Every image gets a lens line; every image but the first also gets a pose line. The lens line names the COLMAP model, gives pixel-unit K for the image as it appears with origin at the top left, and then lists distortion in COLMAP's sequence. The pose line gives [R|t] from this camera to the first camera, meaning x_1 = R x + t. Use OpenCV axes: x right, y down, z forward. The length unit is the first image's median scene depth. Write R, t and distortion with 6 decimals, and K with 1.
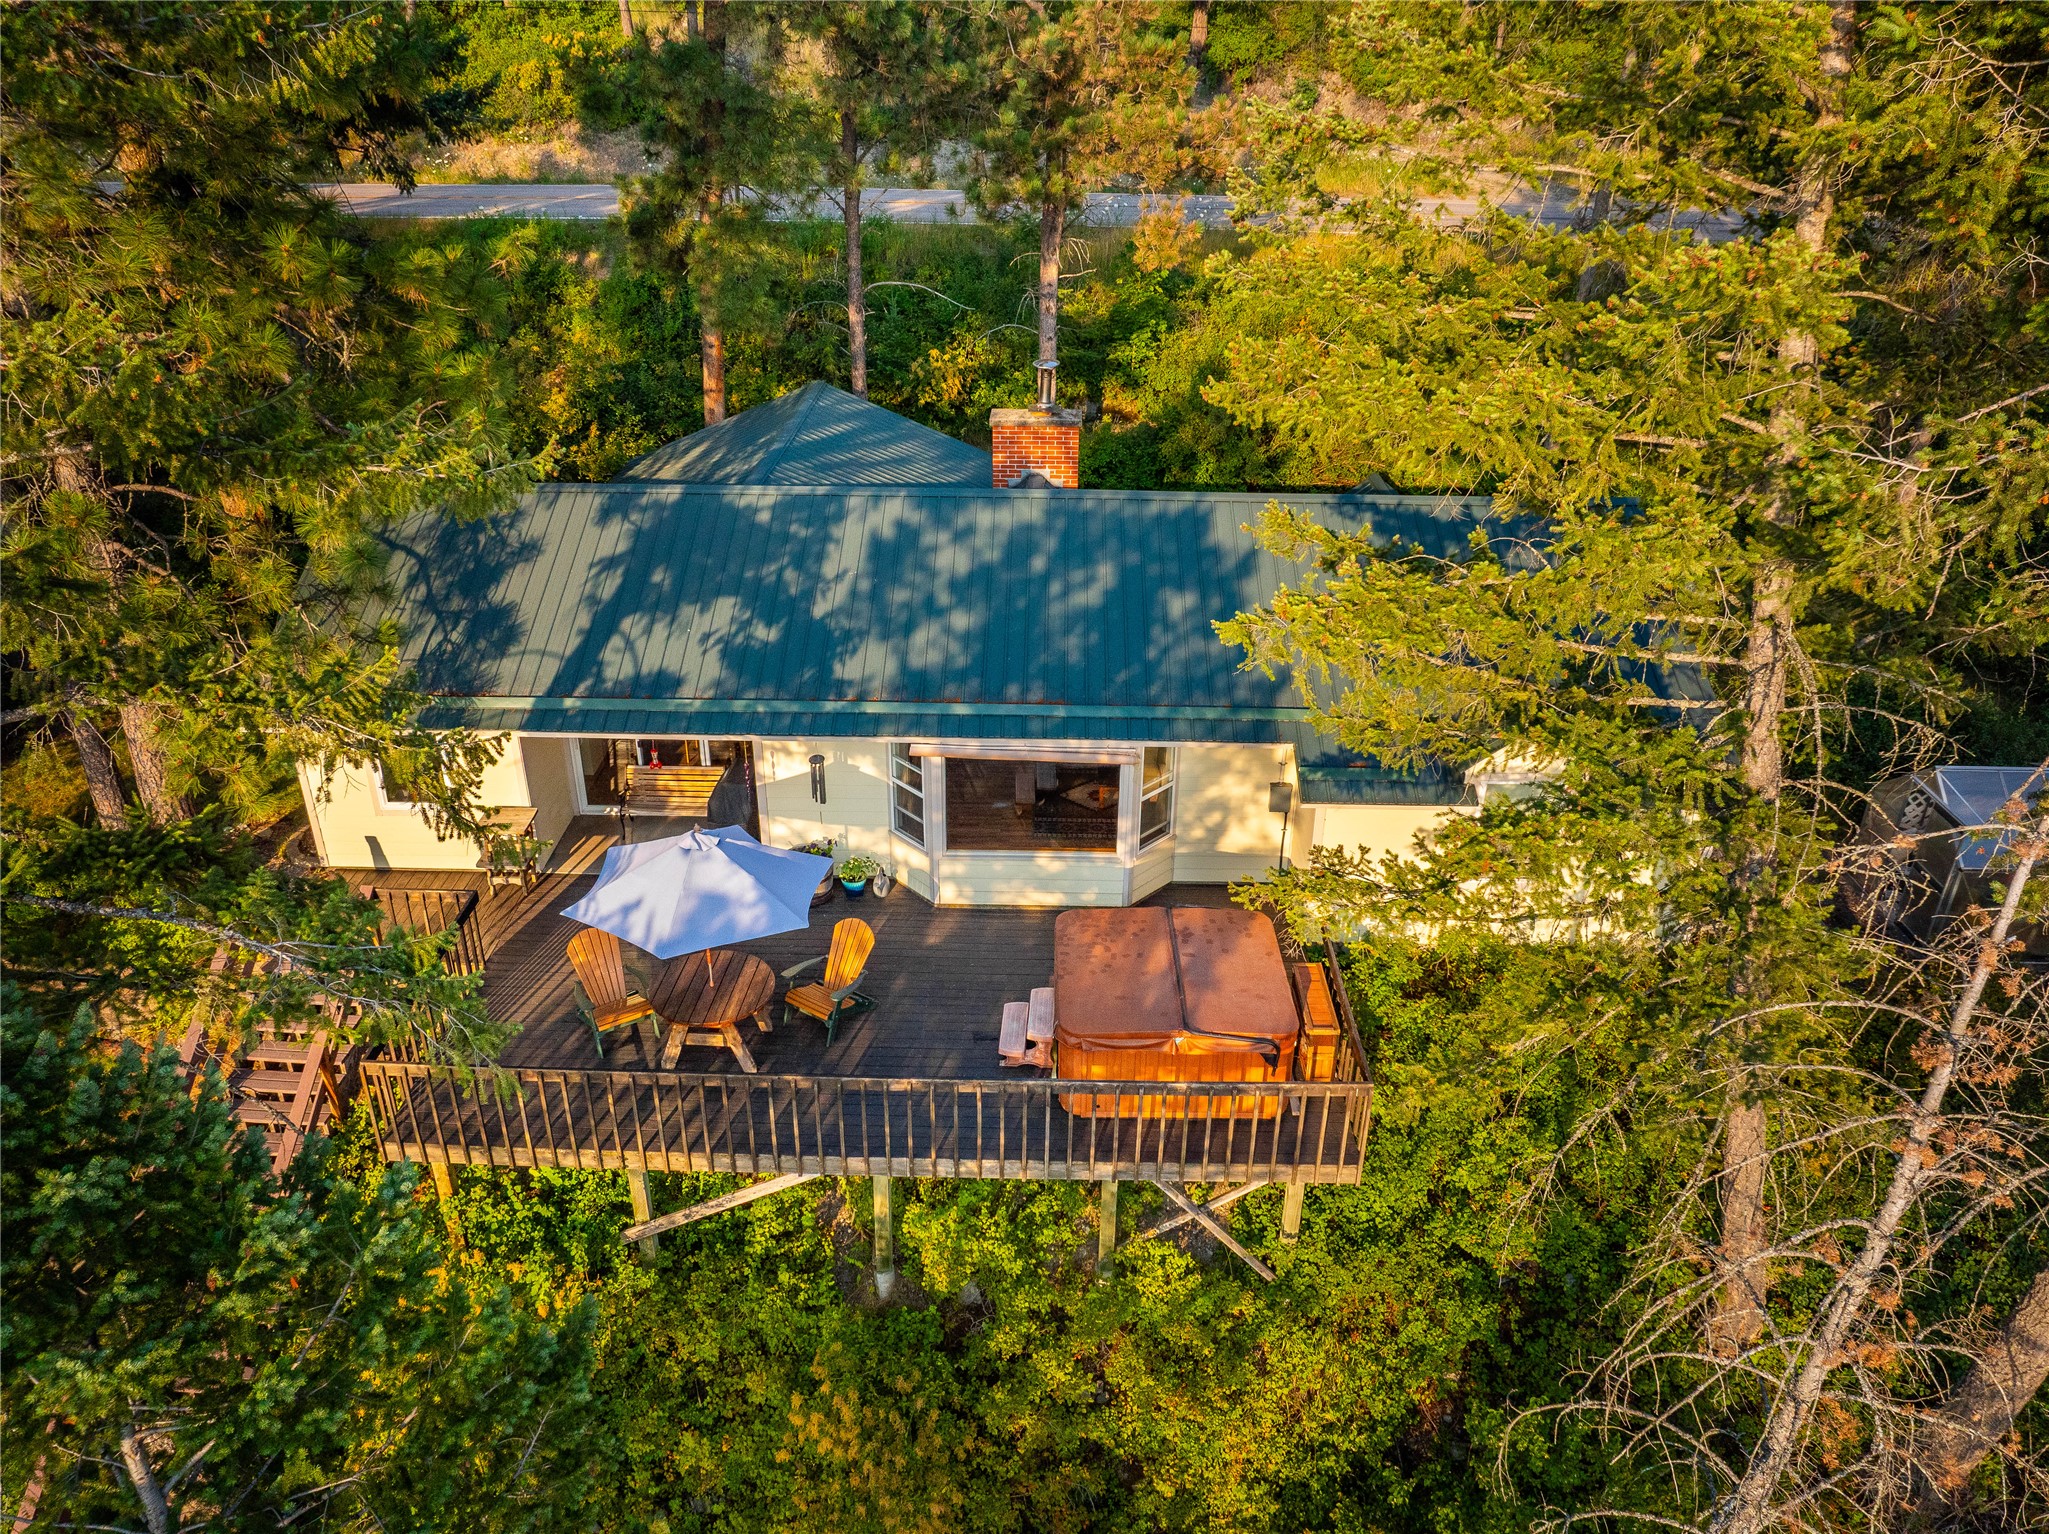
lens RADIAL K [[1450.6, 0, 1018.7], [0, 1450.6, 766.9], [0, 0, 1]] dist [-0.053895, 0.024079]
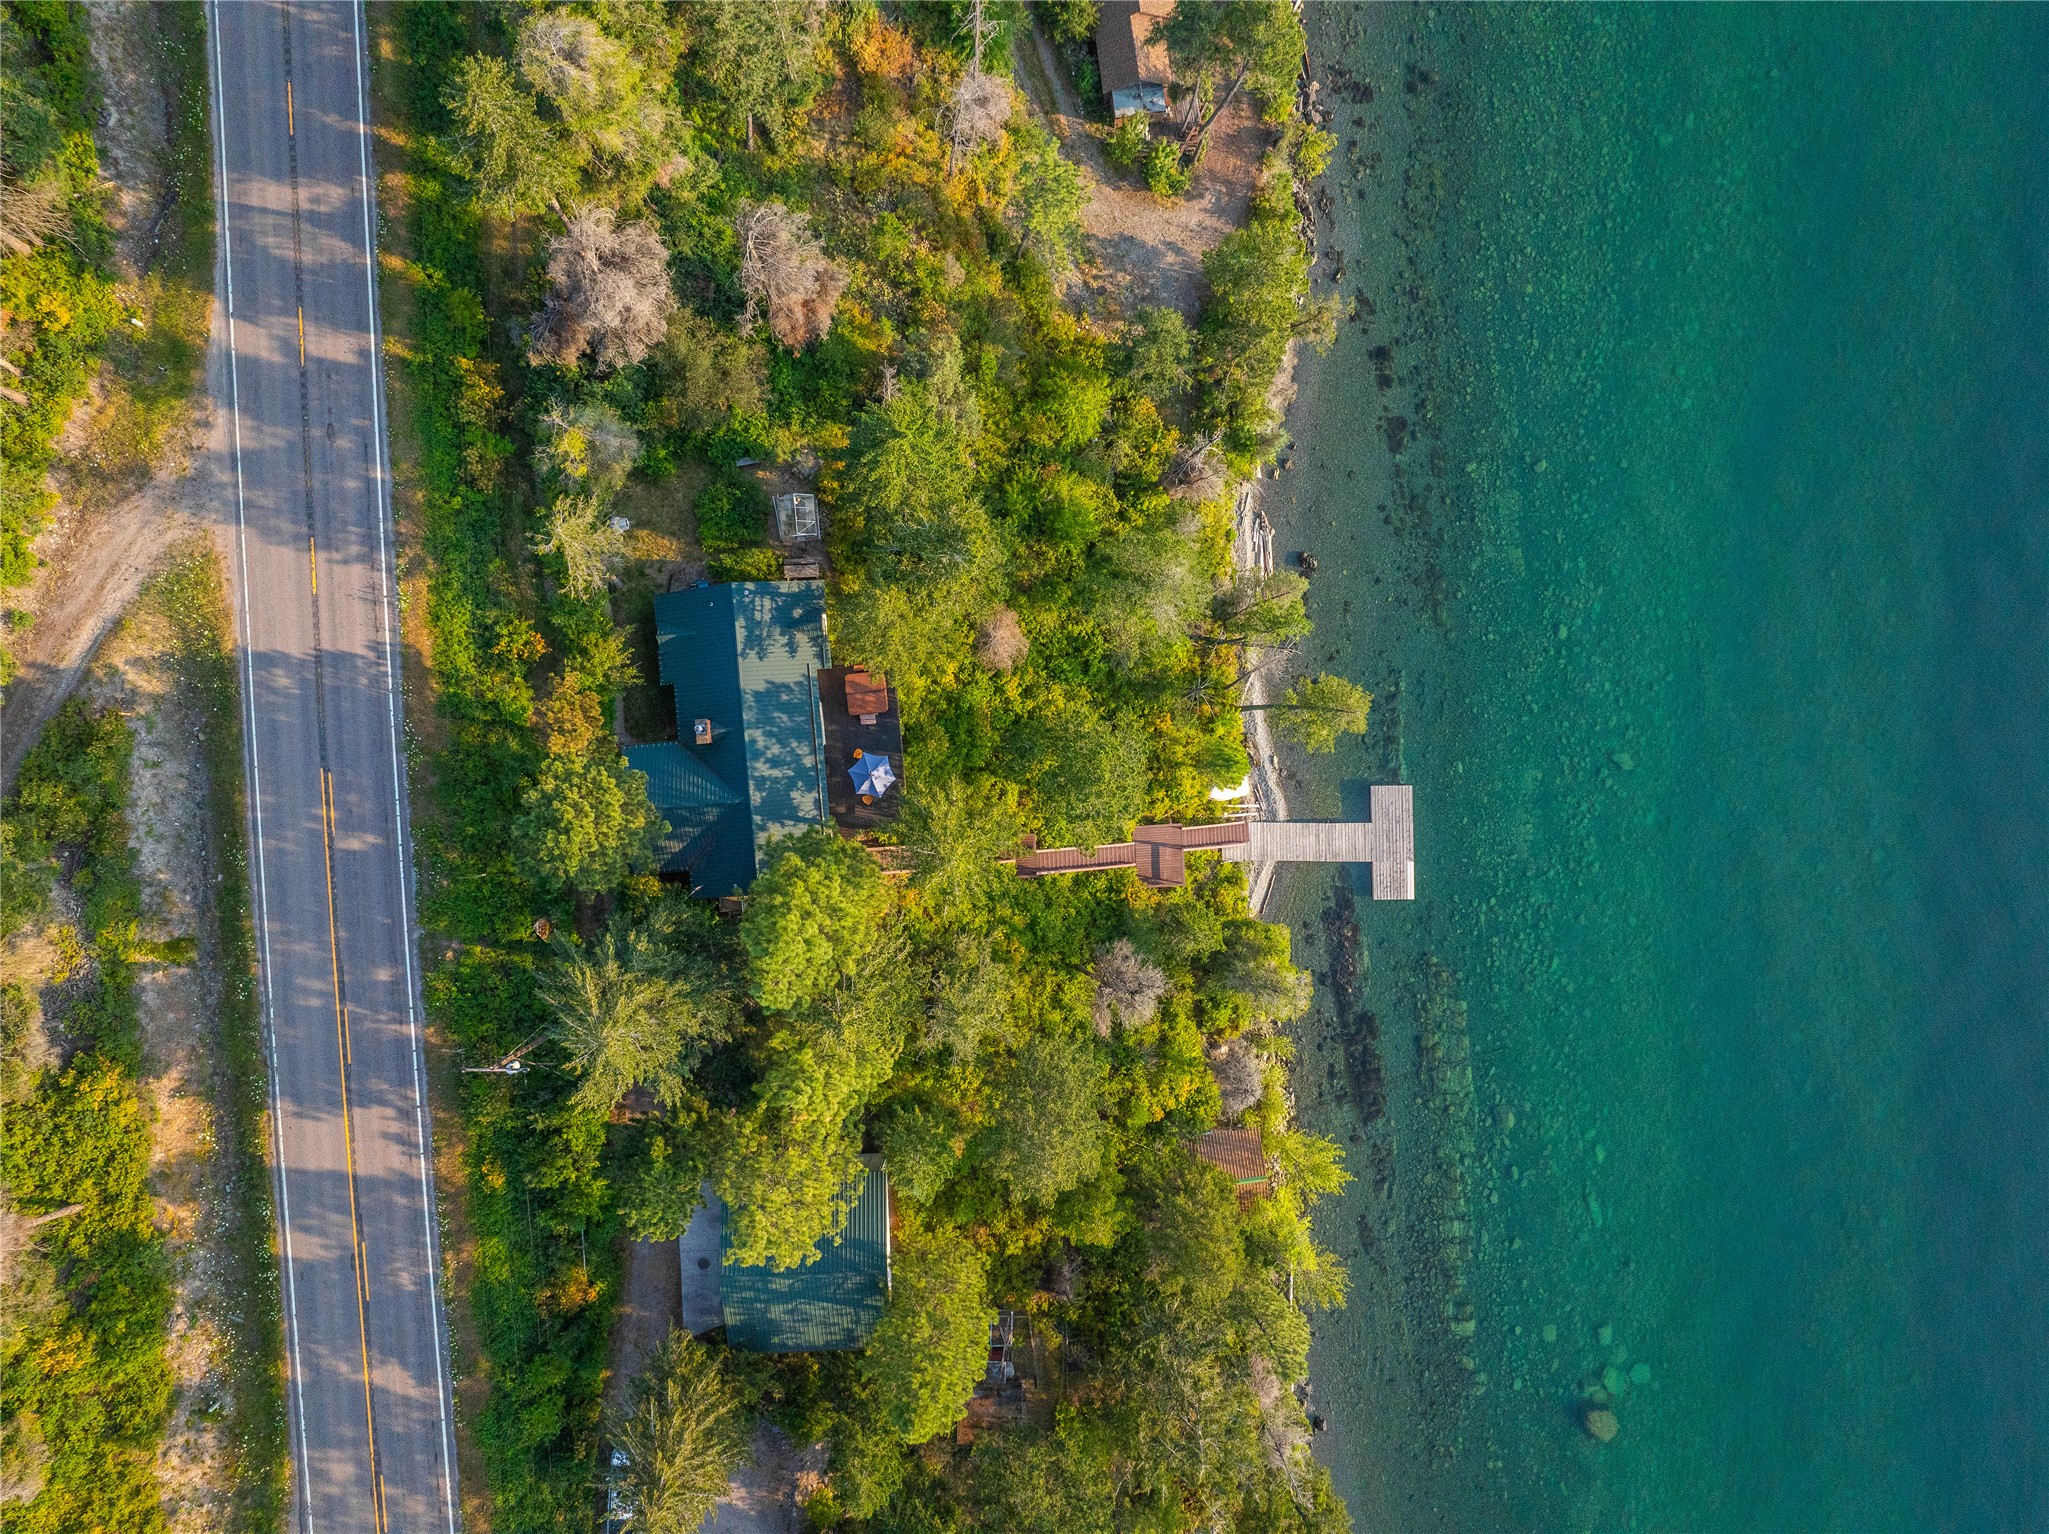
lens RADIAL K [[1450.6, 0, 1014.7], [0, 1450.6, 766.6], [0, 0, 1]] dist [-0.053895, 0.024079]
pose [[-0.103607, -0.994561, -0.010661, -0.136012], [0.455539, -0.056978, 0.888391, -3.924863], [-0.884166, 0.087187, 0.458965, -1.778663]]
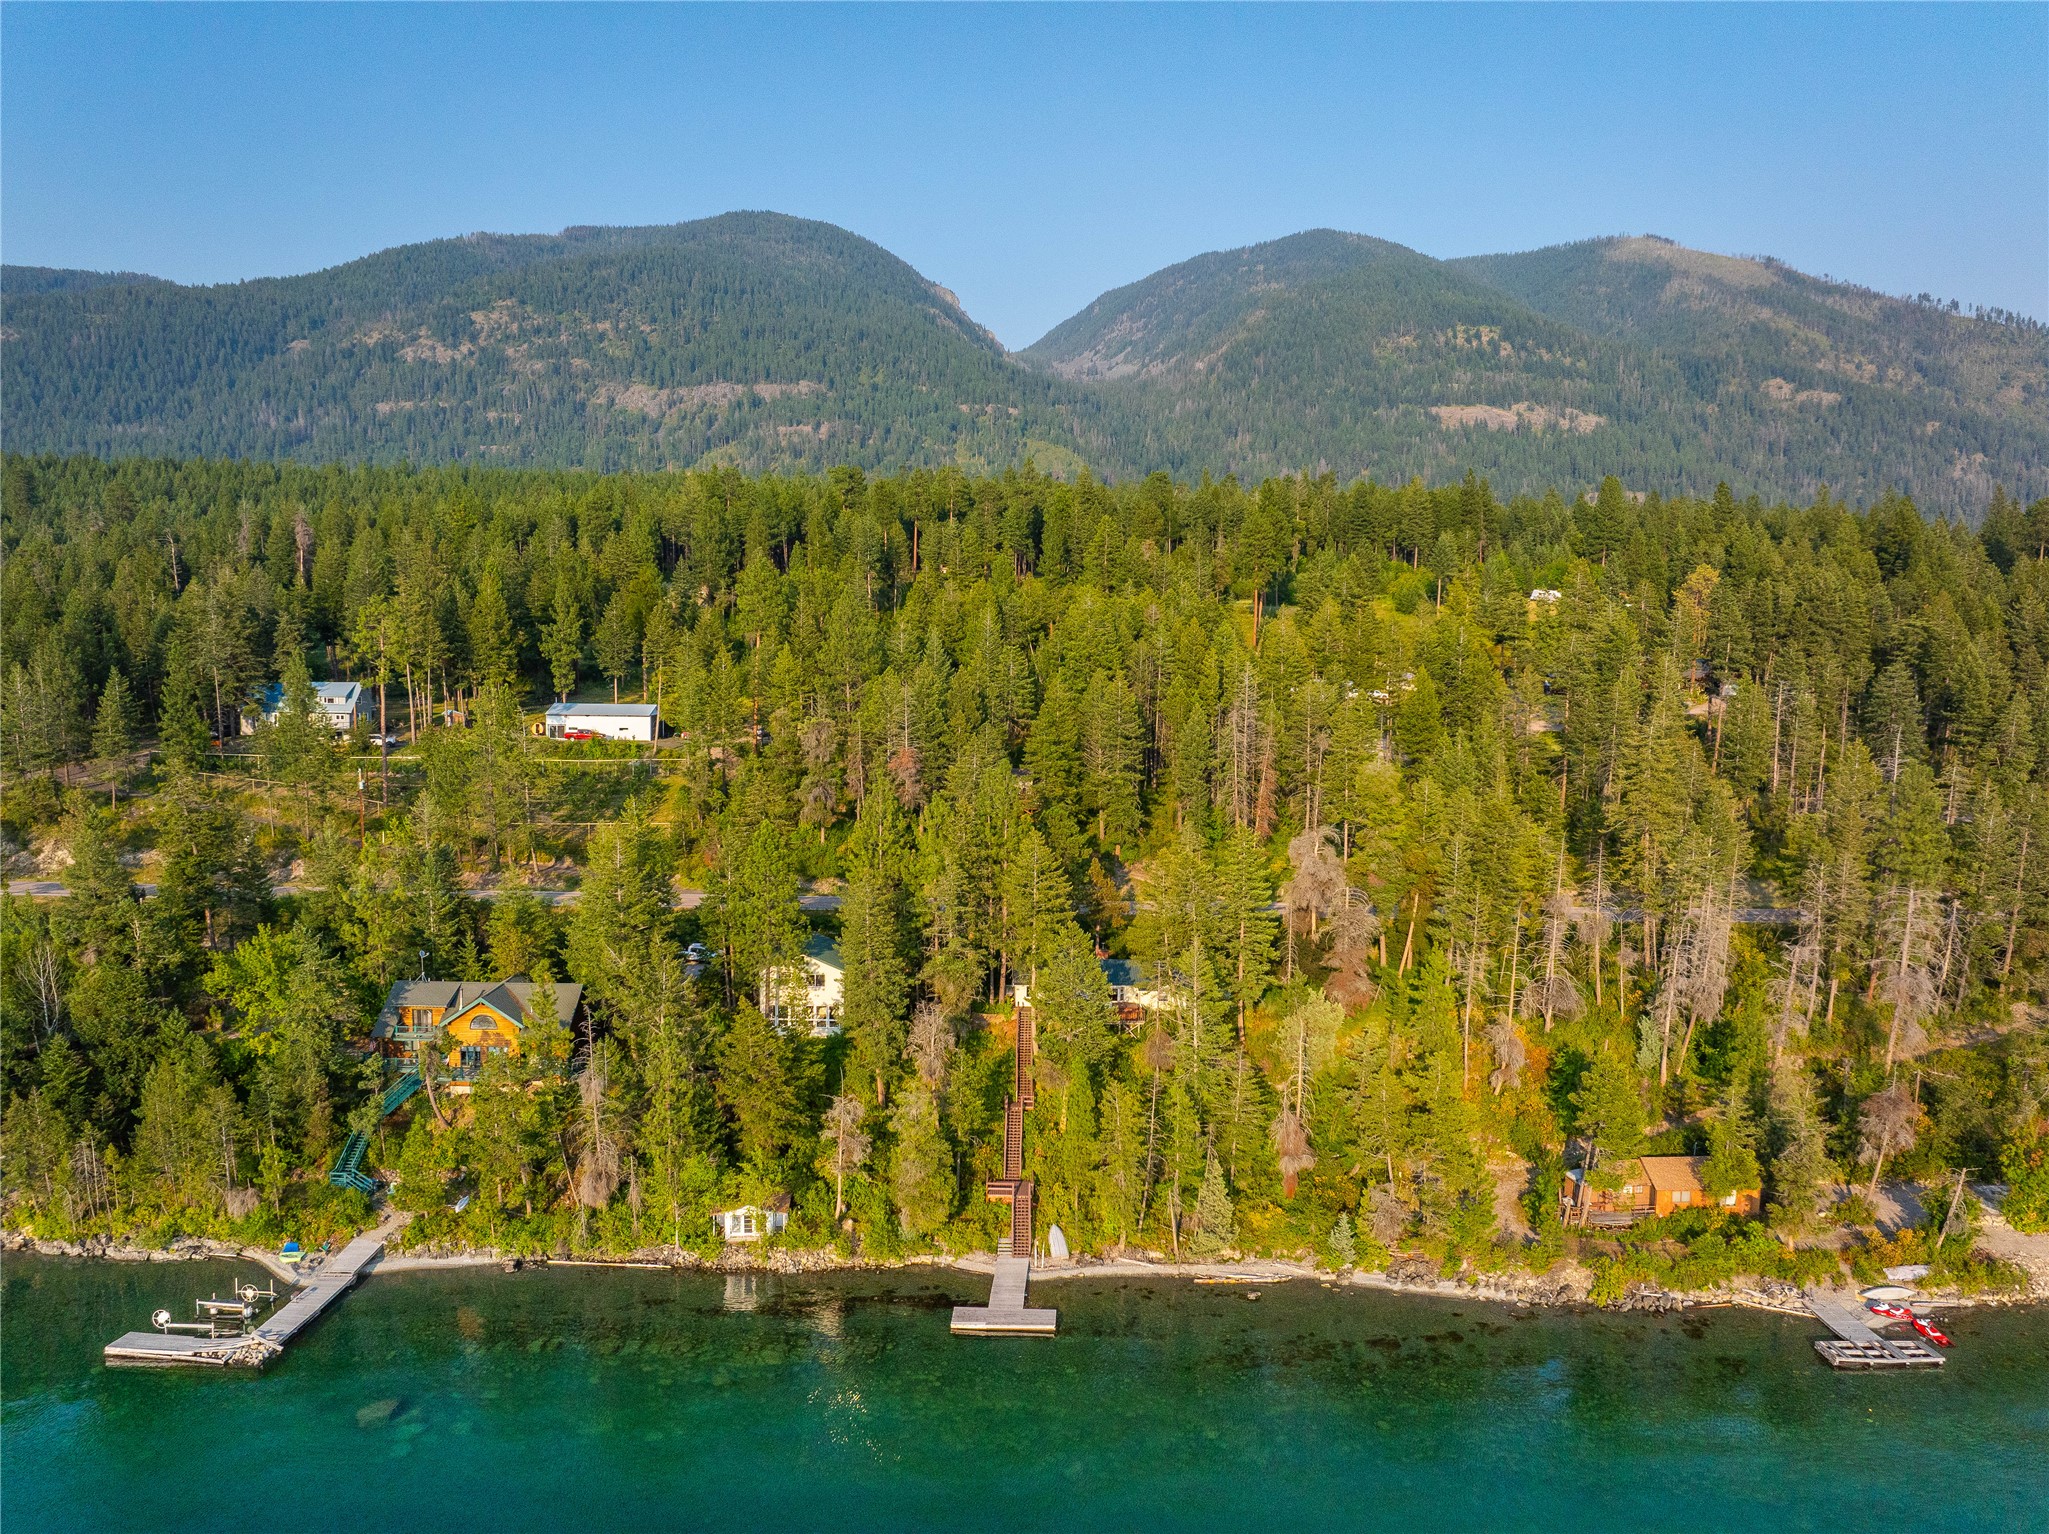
lens RADIAL K [[1450.6, 0, 1031.4], [0, 1450.6, 762.8], [0, 0, 1]] dist [-0.053895, 0.024079]
pose [[0.998462, -0.001692, 0.055407, -0.857697], [0.021087, 0.935980, -0.351421, 1.638166], [-0.051265, 0.352049, 0.934577, -7.007058]]
